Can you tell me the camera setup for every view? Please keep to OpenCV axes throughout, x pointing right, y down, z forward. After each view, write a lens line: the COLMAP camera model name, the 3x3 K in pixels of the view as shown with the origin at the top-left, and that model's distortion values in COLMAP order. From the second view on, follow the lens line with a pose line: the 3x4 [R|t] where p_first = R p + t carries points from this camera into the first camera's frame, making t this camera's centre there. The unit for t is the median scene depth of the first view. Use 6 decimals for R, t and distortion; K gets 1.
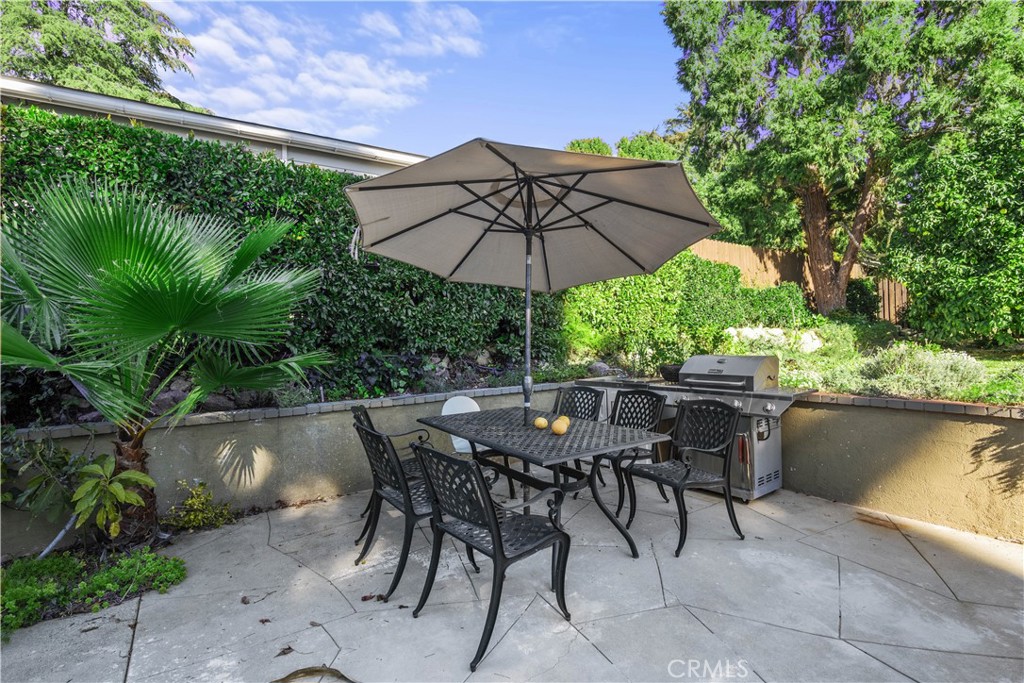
lens RADIAL K [[480.3, 0, 509.7], [0, 480.3, 342.5], [0, 0, 1]] dist [-0.026035, 0.006359]
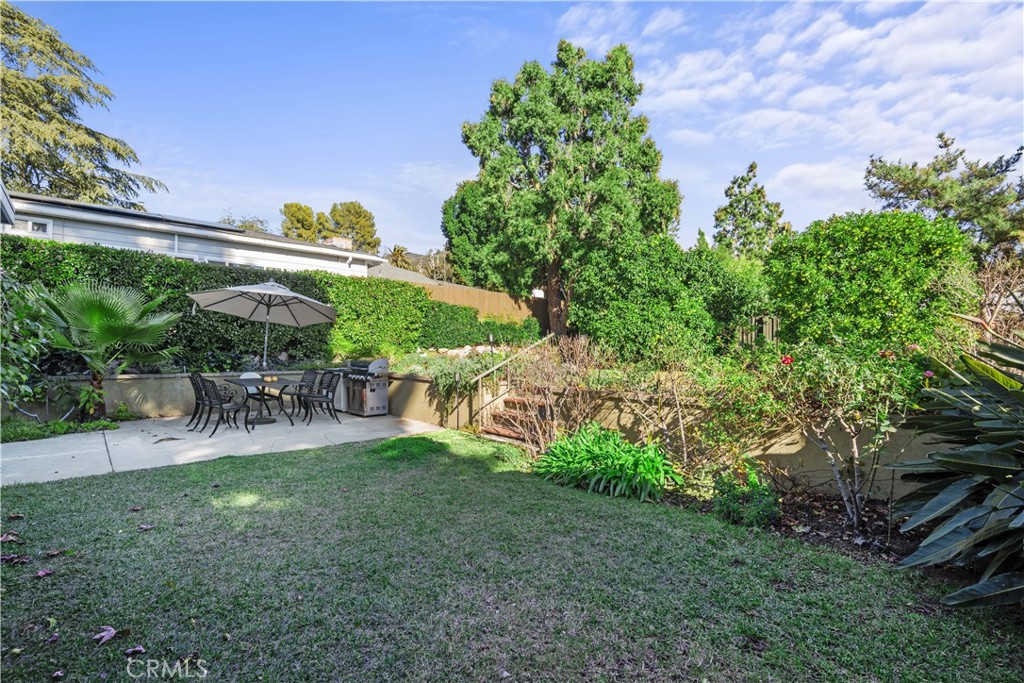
lens RADIAL K [[480.3, 0, 509.7], [0, 480.3, 342.5], [0, 0, 1]] dist [-0.026035, 0.006359]
pose [[0.988610, 0.036232, 0.146076, 0.632515], [-0.032567, 0.999094, -0.027409, -0.003388], [-0.146937, 0.022339, 0.988894, -1.144431]]
